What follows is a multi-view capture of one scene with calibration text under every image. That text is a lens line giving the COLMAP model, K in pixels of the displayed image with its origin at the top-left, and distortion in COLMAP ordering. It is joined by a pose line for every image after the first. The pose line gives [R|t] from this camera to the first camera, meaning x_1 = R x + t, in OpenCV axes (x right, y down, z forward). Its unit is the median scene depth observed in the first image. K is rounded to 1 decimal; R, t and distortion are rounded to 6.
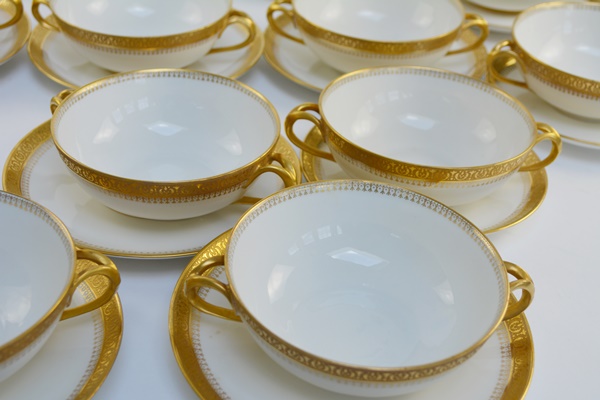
lens RADIAL K [[899.5, 0, 297.7], [0, 899.5, 201.2], [0, 0, 1]] dist [-0.059930, 0.000000]
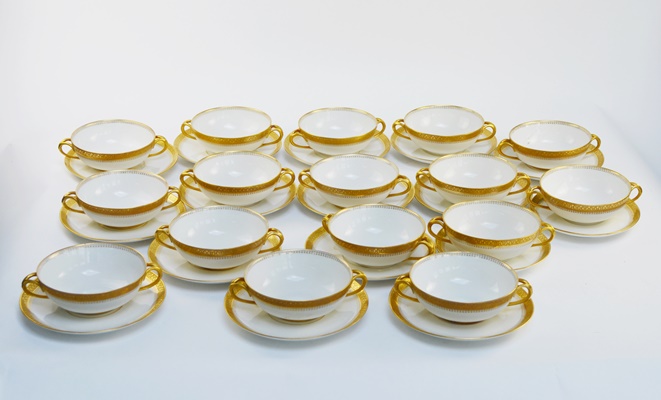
lens RADIAL K [[888.6, 0, 329.2], [0, 888.6, 196.4], [0, 0, 1]] dist [0.065140, 0.000000]
pose [[0.993239, -0.028127, -0.112624, -0.005688], [0.008753, 0.985585, -0.168954, 0.194184], [0.115753, 0.166826, 0.979168, -1.103038]]
